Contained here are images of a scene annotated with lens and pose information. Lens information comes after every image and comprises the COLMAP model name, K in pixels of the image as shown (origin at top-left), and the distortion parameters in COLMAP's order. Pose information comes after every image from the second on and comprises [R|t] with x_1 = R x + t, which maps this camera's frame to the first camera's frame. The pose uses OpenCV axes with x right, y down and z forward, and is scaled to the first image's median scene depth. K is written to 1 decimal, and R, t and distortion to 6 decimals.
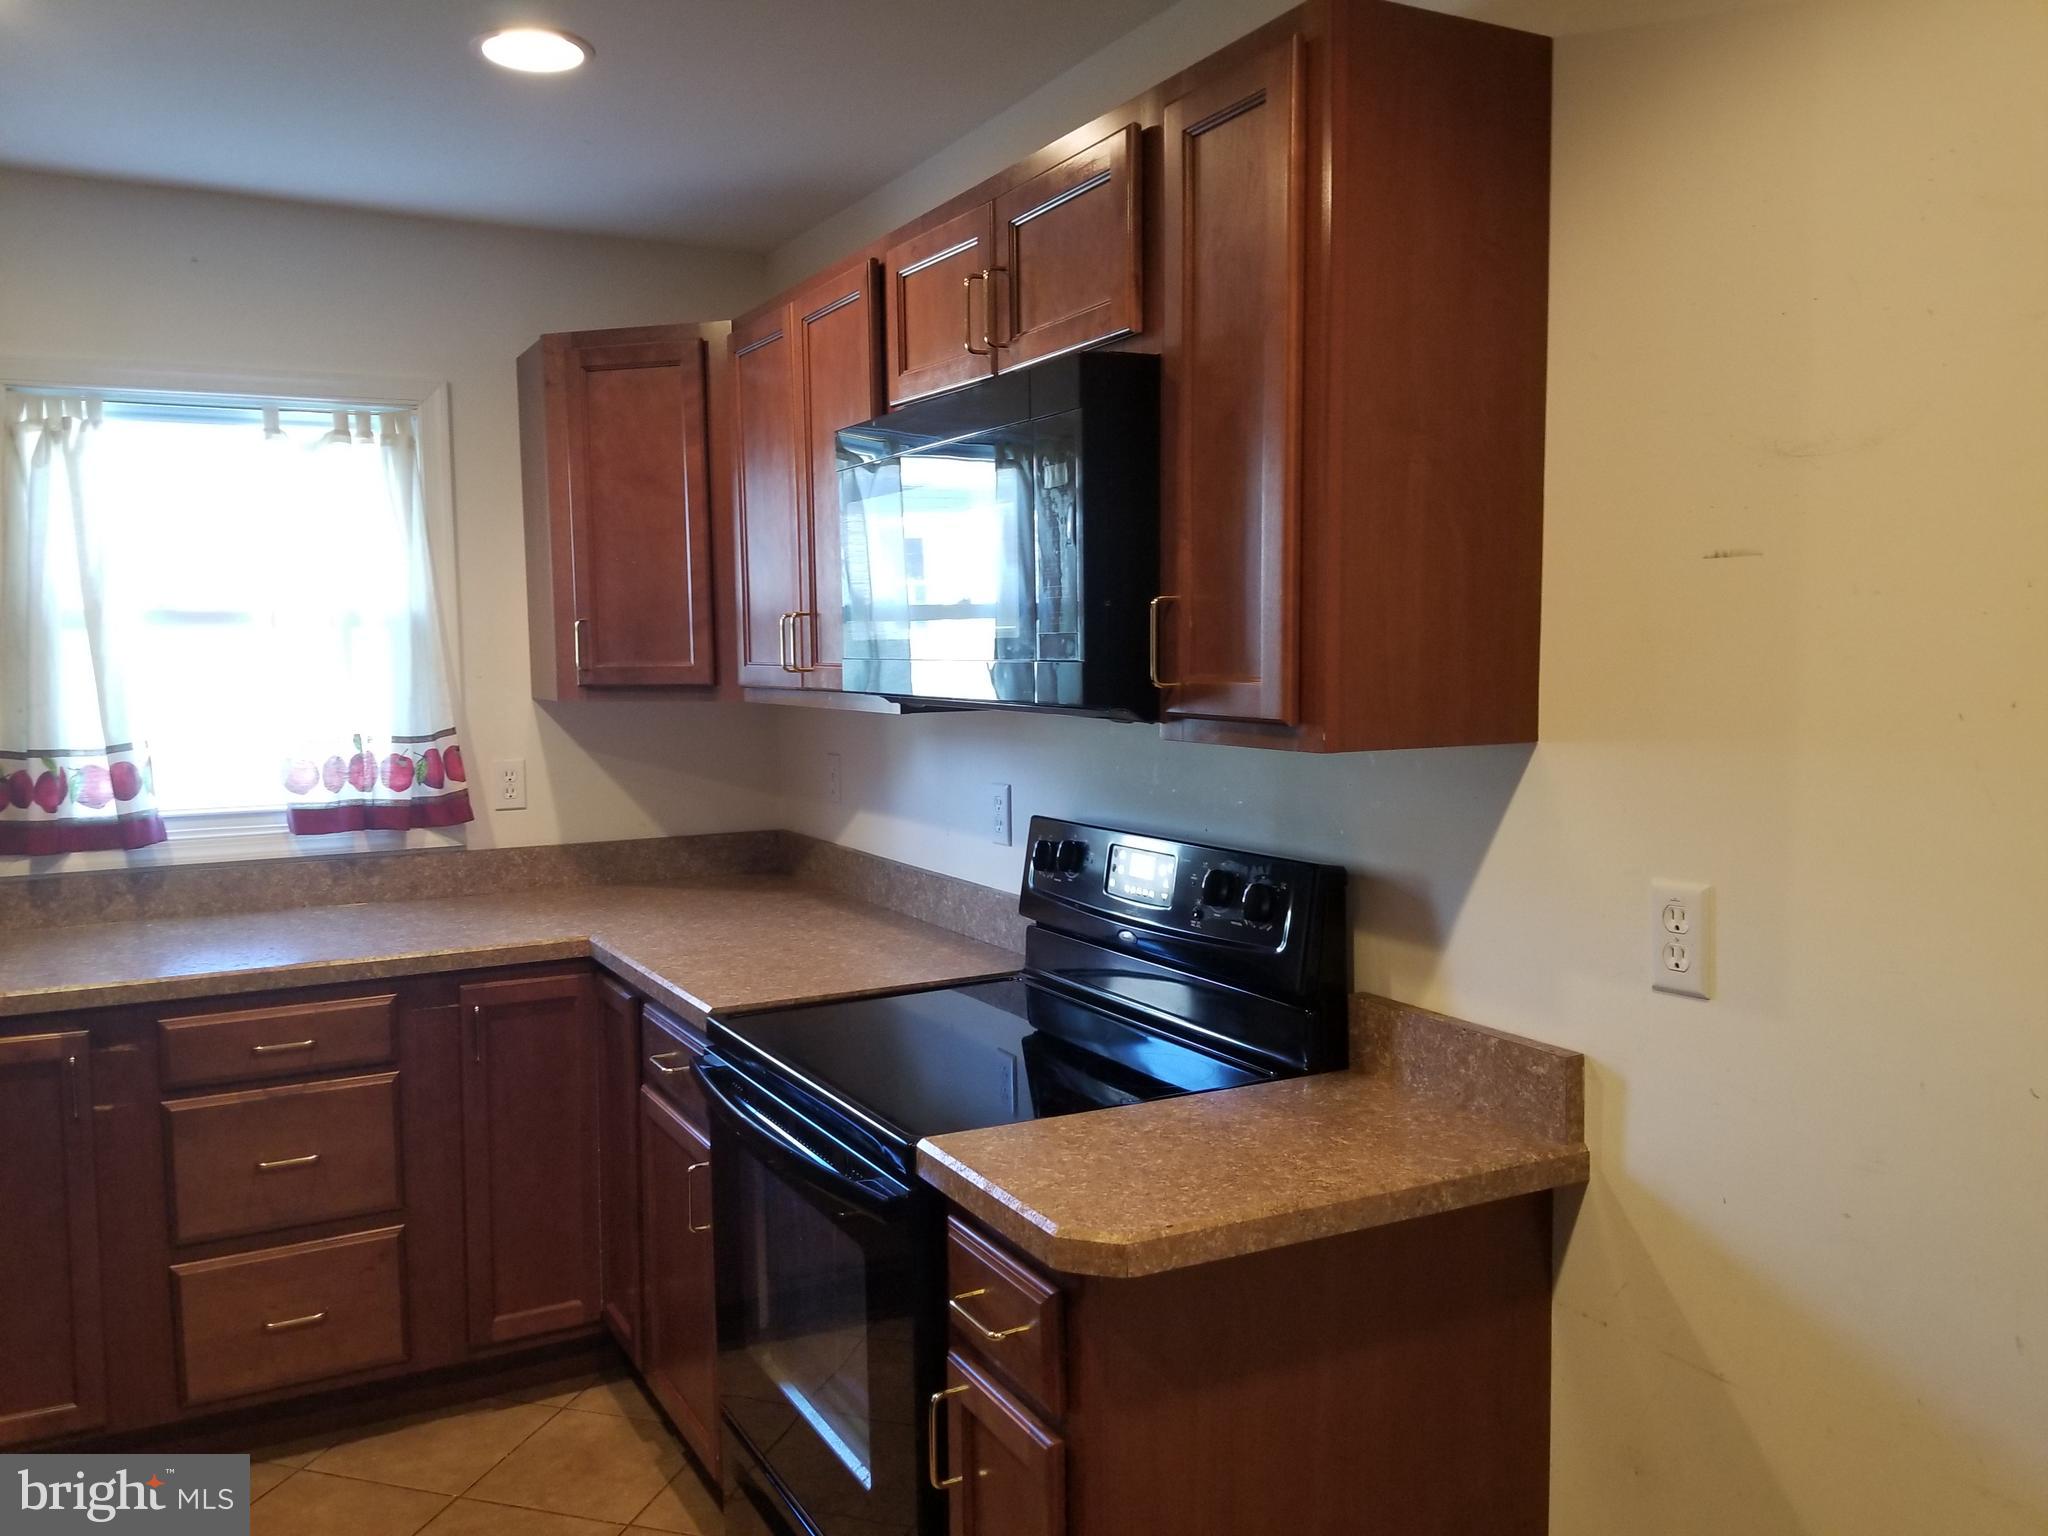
lens RADIAL K [[1607.6, 0, 982.4], [0, 1607.6, 761.2], [0, 0, 1]] dist [0.109390, -0.200379]
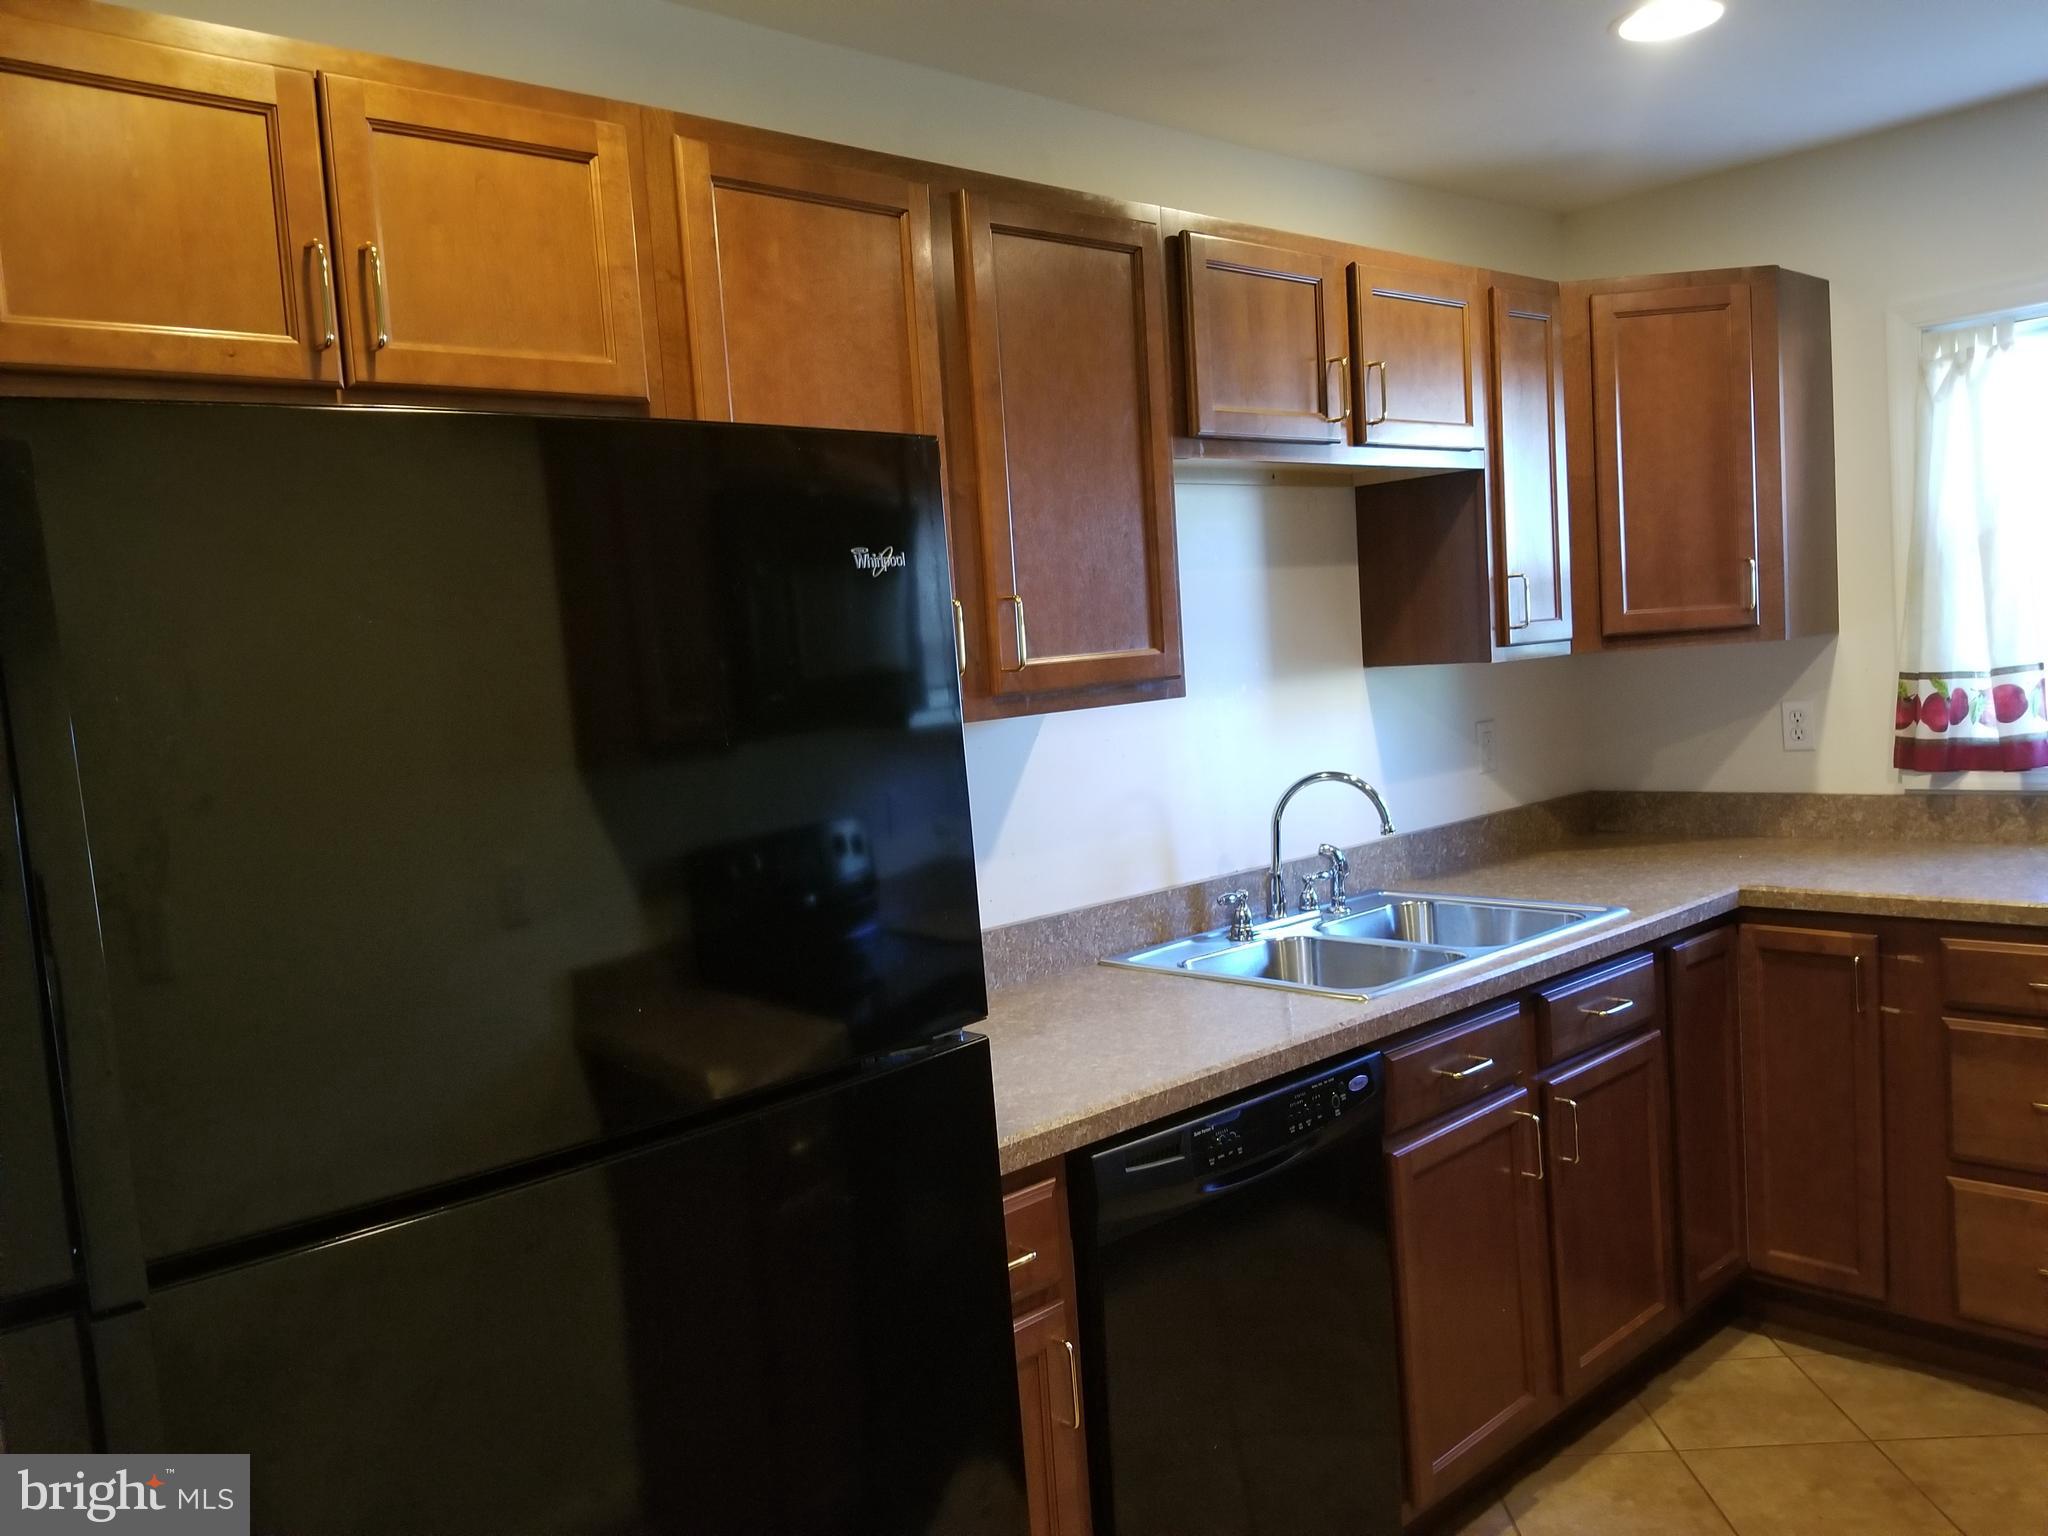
lens RADIAL K [[1592.5, 0, 970.4], [0, 1592.5, 767.4], [0, 0, 1]] dist [0.057692, -0.096778]
pose [[0.236891, 0.065663, -0.969315, 0.277309], [-0.000945, 0.997729, 0.067356, -0.014192], [0.971536, -0.015041, 0.236415, 0.141419]]
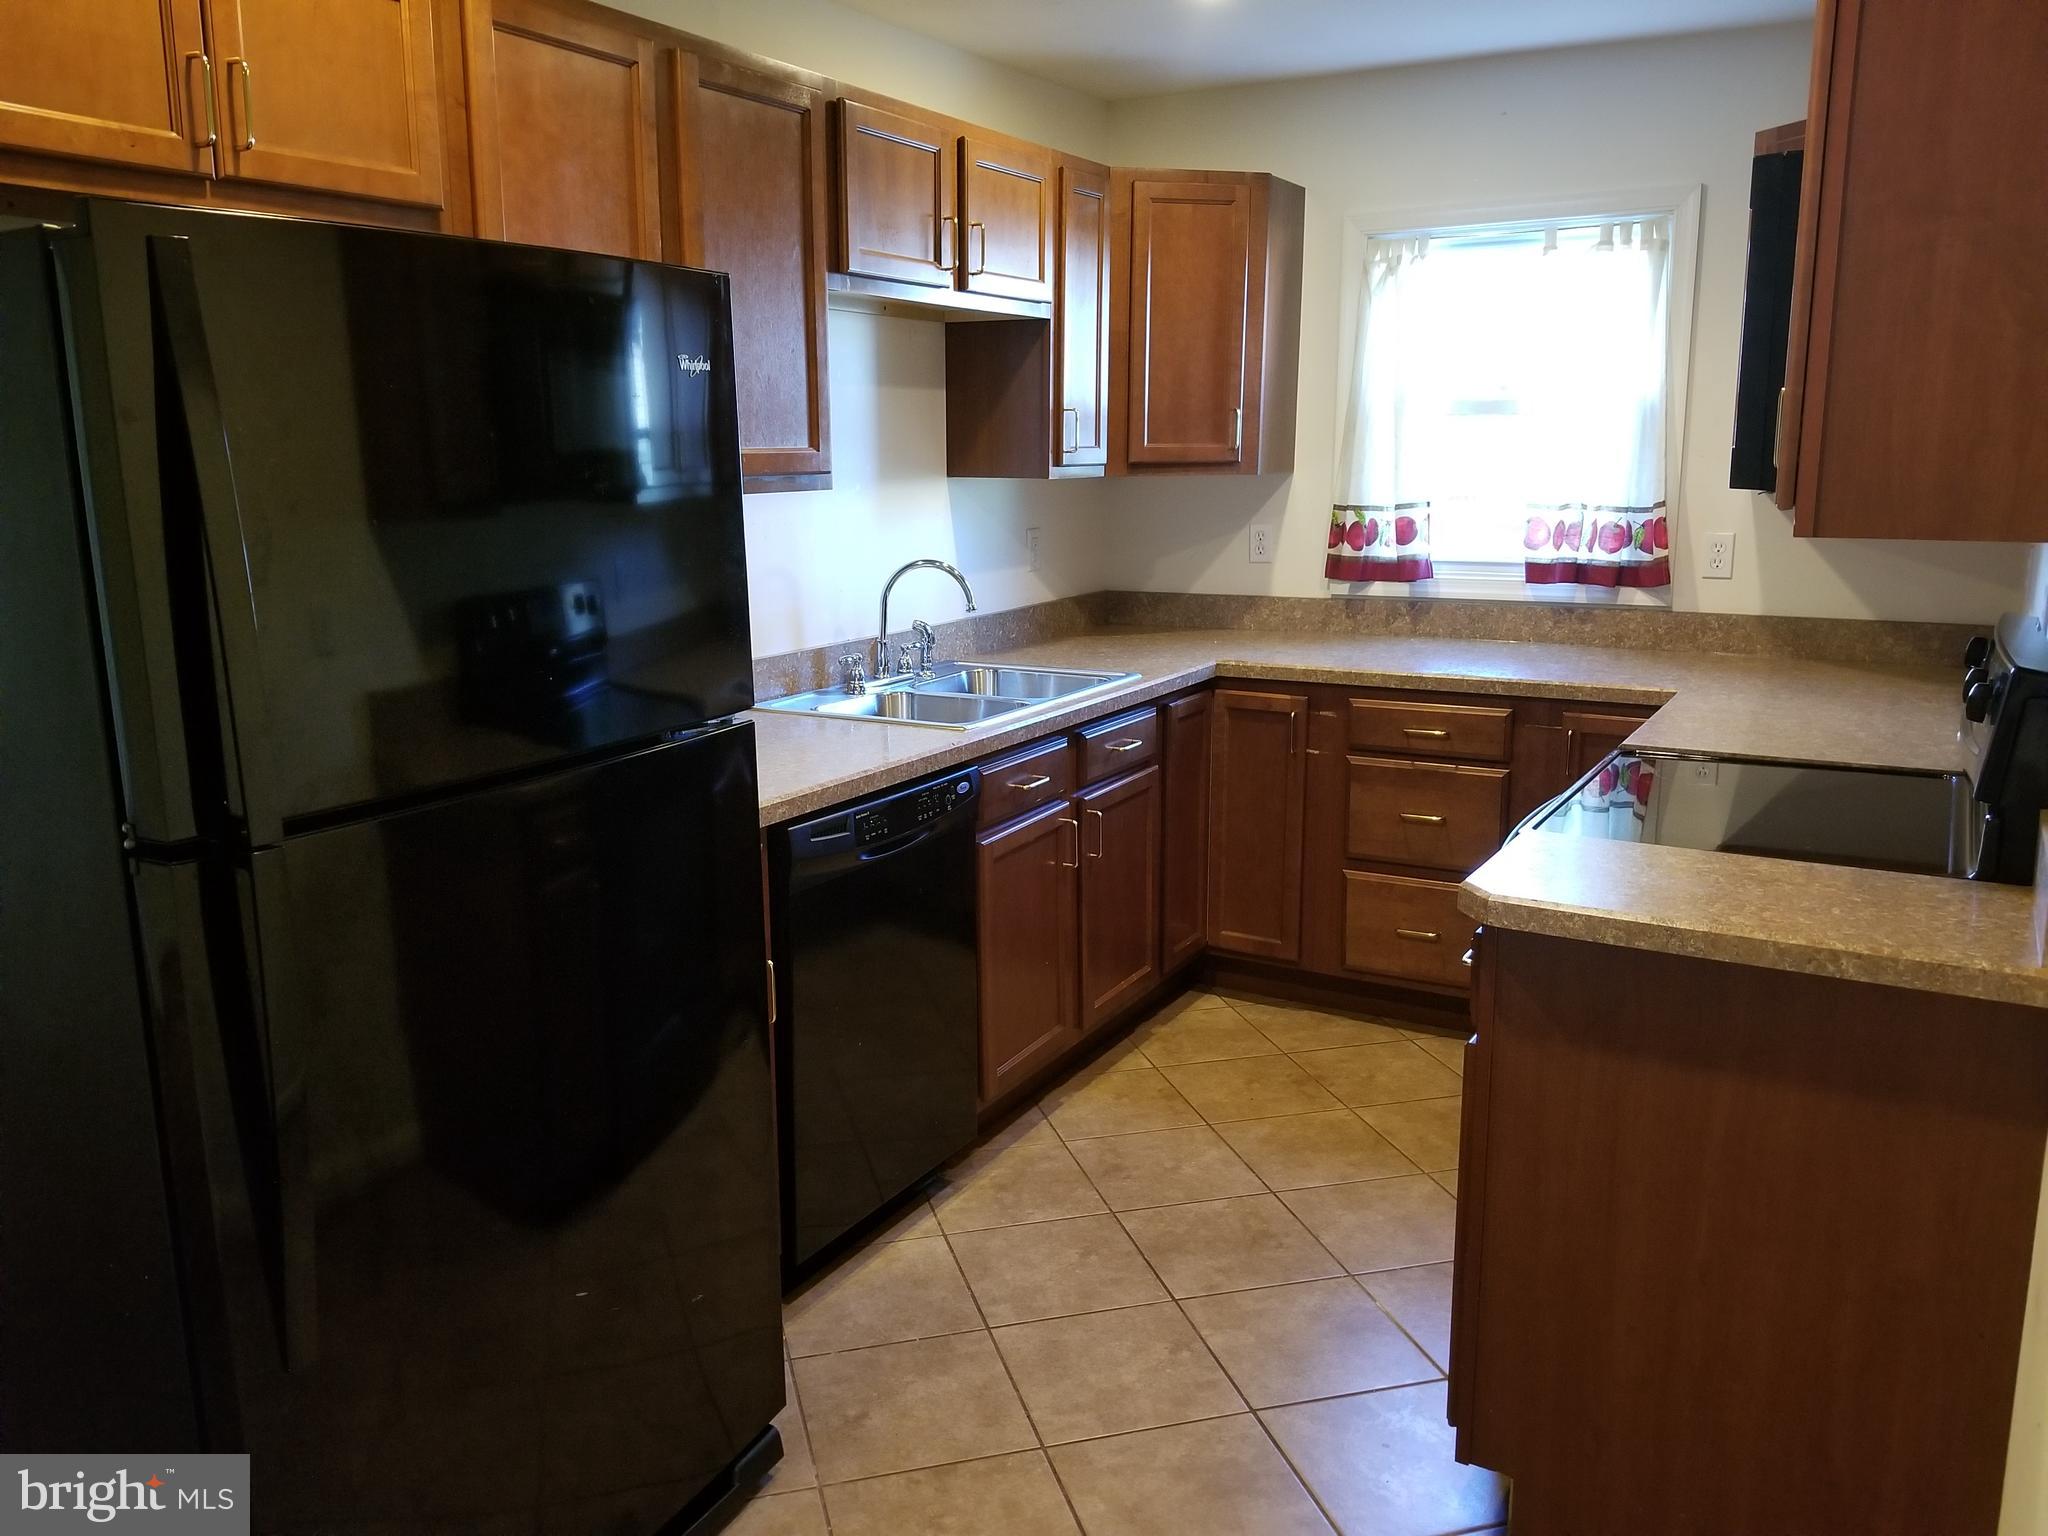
lens RADIAL K [[1607.6, 0, 982.4], [0, 1607.6, 761.2], [0, 0, 1]] dist [0.109390, -0.200379]
pose [[0.526087, 0.174142, -0.832410, 0.436526], [-0.060539, 0.983996, 0.167593, -0.003889], [0.848273, -0.037776, 0.528210, -0.017786]]
